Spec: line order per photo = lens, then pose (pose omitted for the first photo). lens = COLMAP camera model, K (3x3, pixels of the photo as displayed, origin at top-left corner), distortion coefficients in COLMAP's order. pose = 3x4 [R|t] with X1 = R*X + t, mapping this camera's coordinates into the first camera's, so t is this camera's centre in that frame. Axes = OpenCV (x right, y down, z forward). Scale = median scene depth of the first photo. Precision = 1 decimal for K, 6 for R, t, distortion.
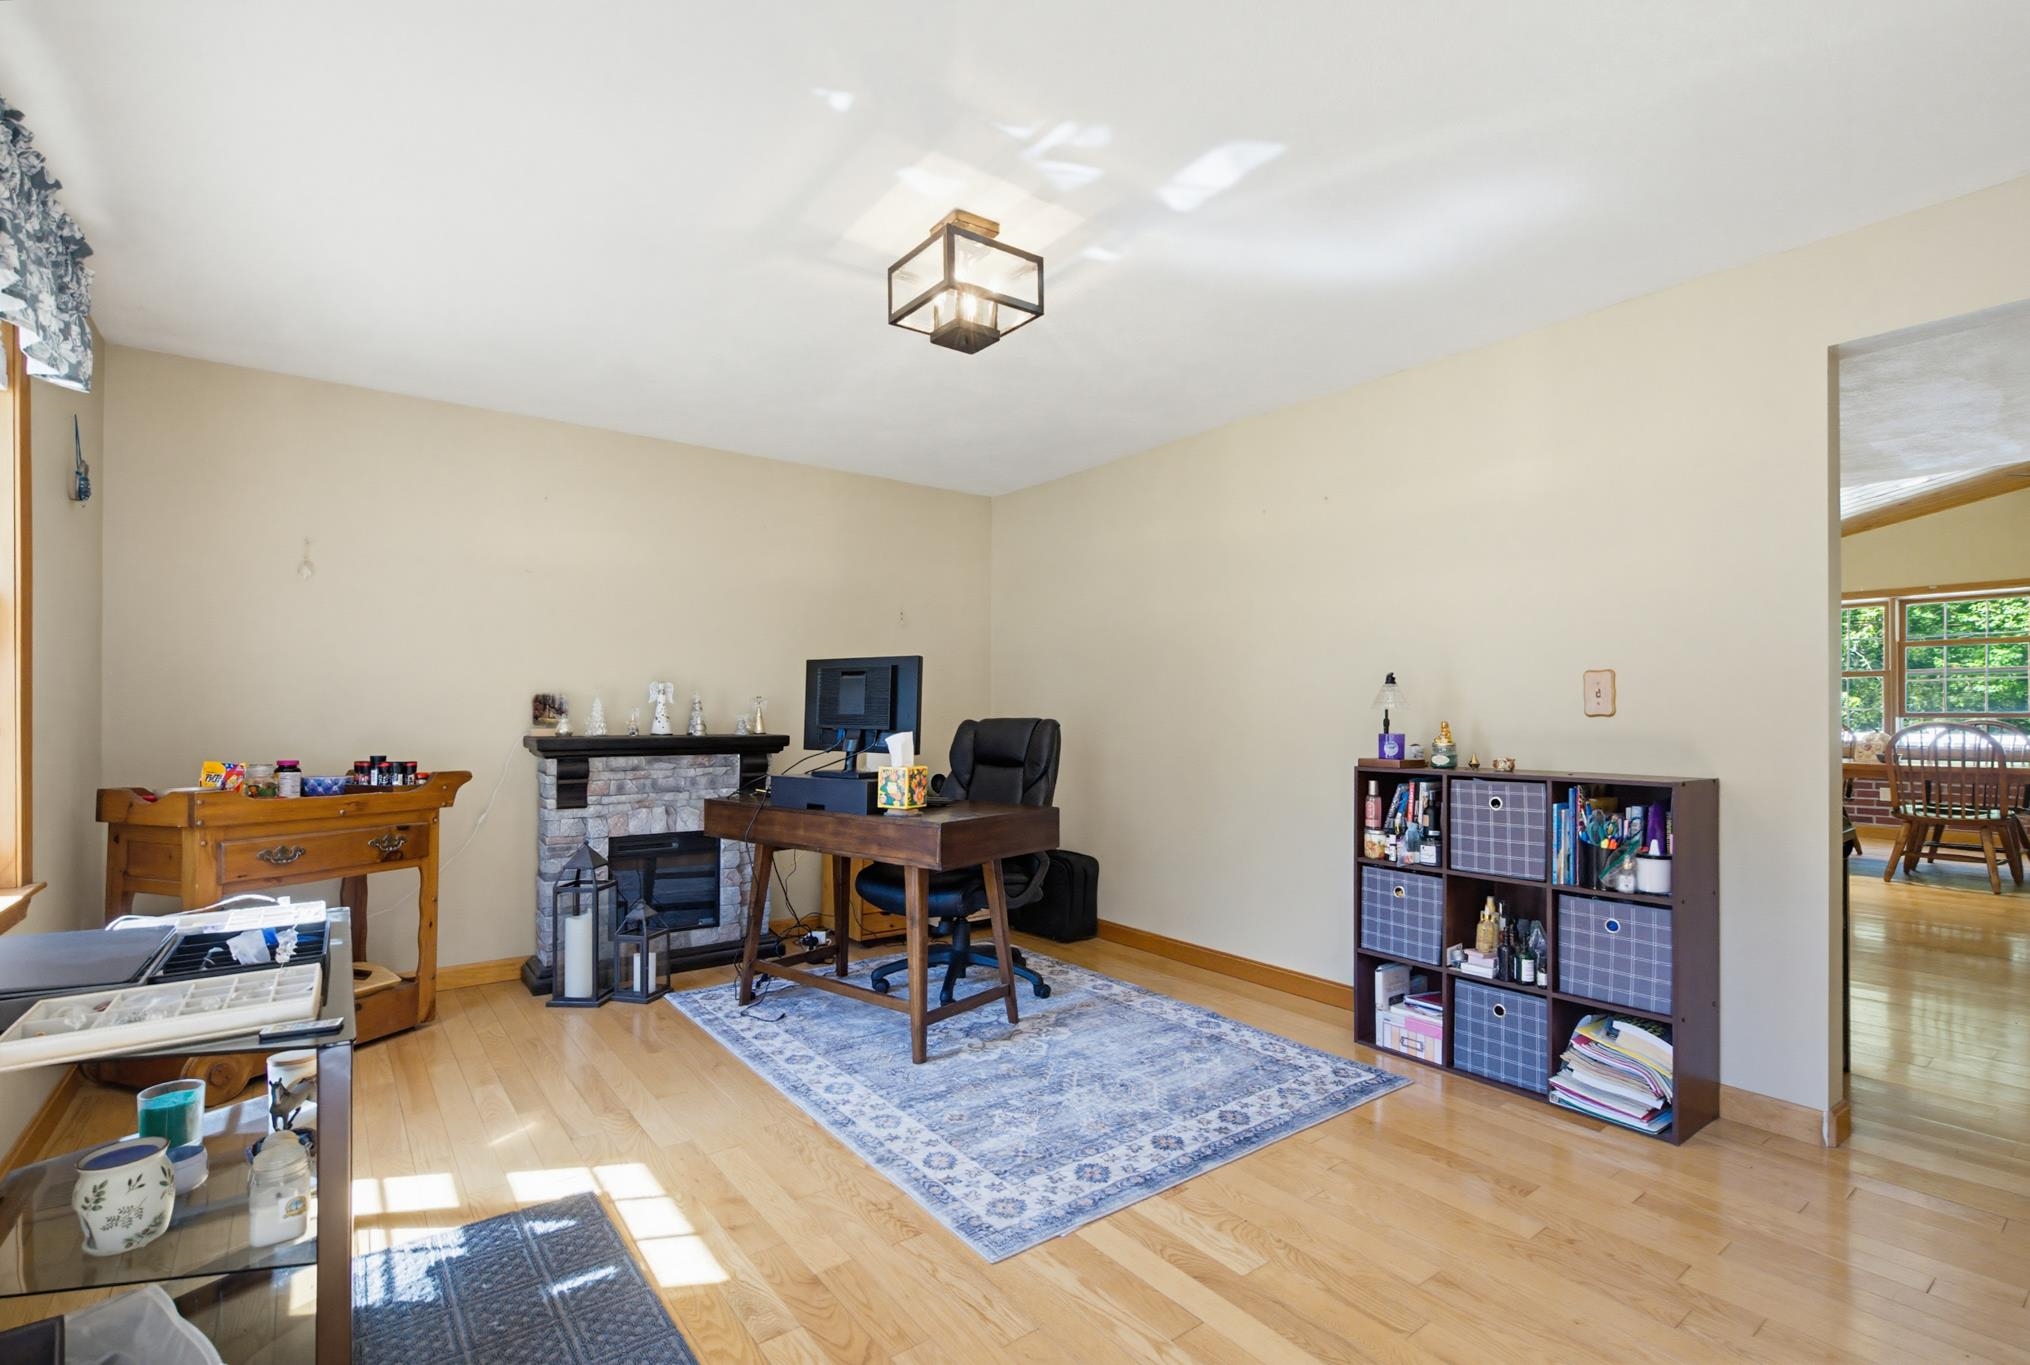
lens RADIAL K [[918.3, 0, 1015.4], [0, 918.3, 710.4], [0, 0, 1]] dist [-0.000172, -0.000038]
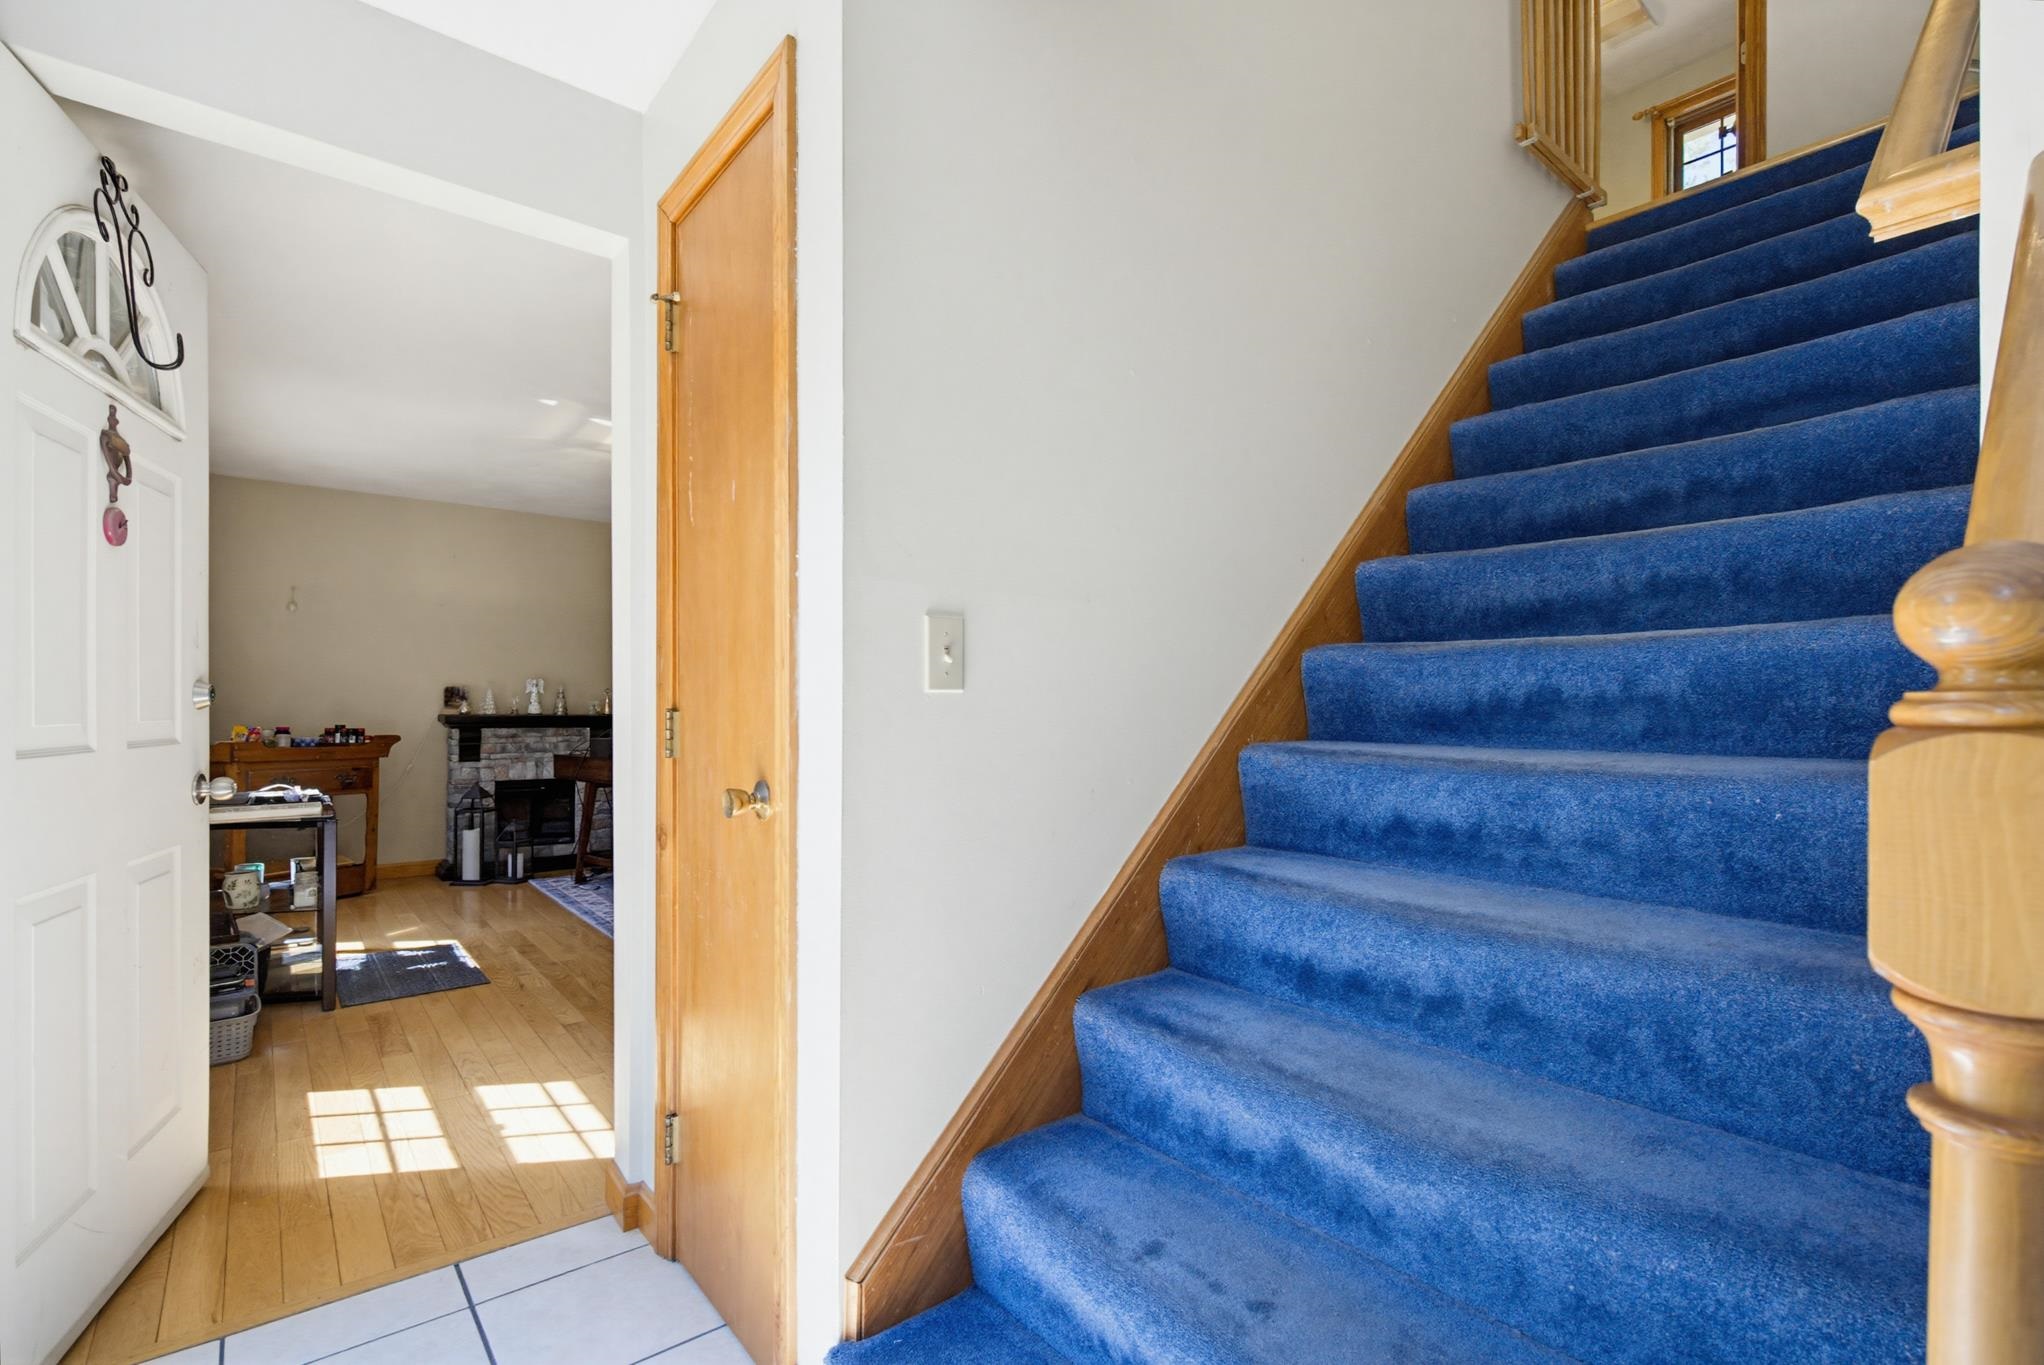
lens RADIAL K [[923.7, 0, 1024.6], [0, 923.7, 705.1], [0, 0, 1]] dist [0.003318, 0.000359]
pose [[0.999231, 0.006216, 0.038706, 0.396844], [-0.006399, 0.999969, 0.004599, 0.000004], [-0.038677, -0.004843, 0.999240, -0.598859]]
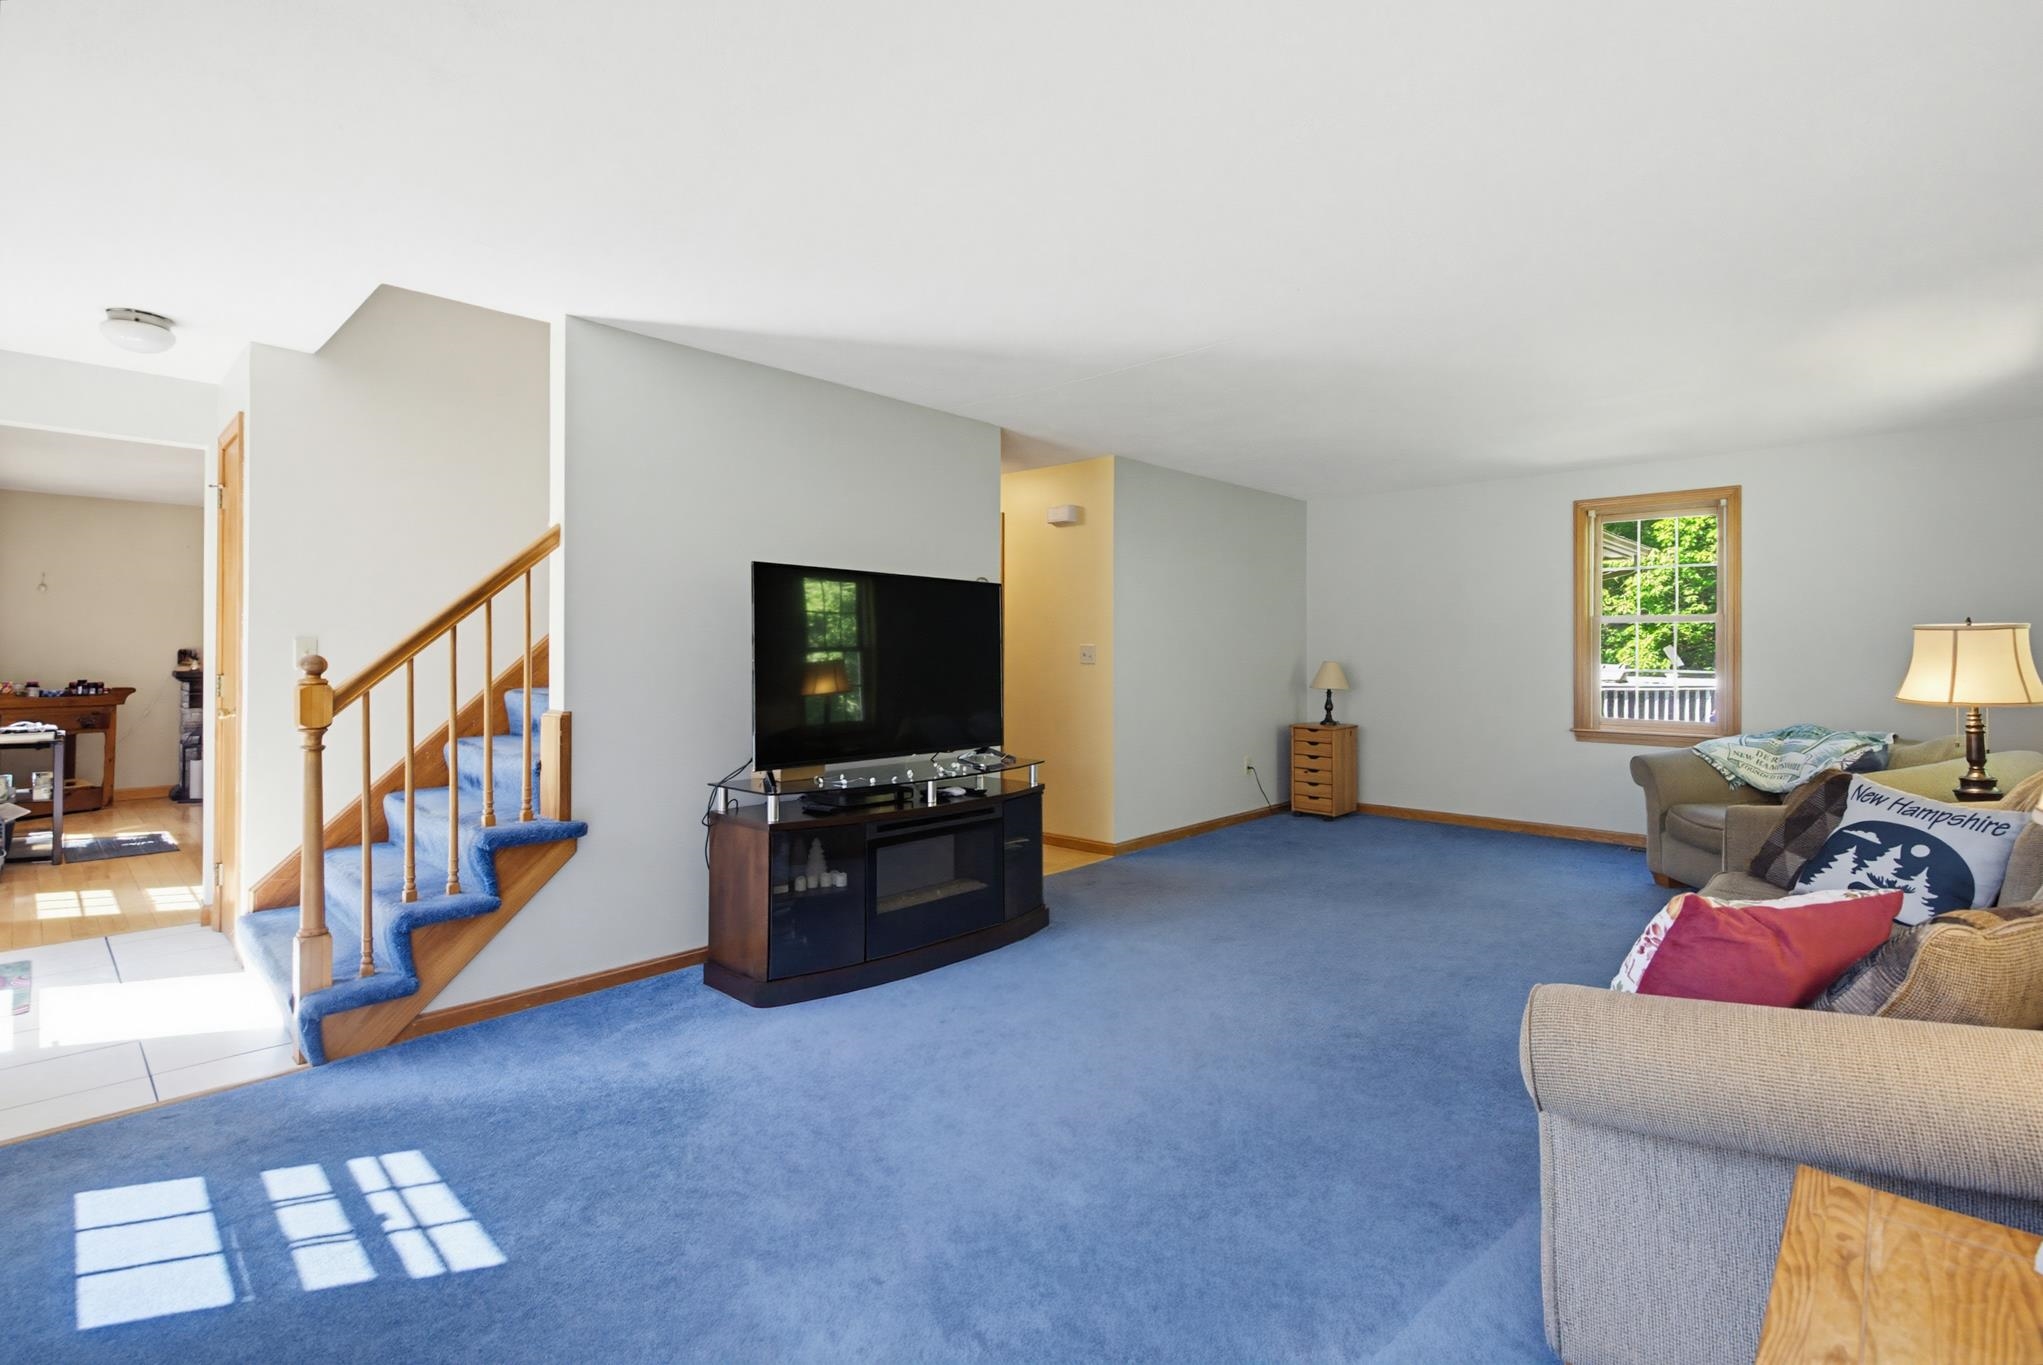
lens RADIAL K [[931.1, 0, 1027.8], [0, 931.1, 644.3], [0, 0, 1]] dist [0.000576, 0.000041]
pose [[0.985459, 0.006781, 0.169777, 0.962110], [-0.005855, 0.999965, -0.005954, -0.028435], [-0.169812, 0.004873, 0.985464, -1.313686]]
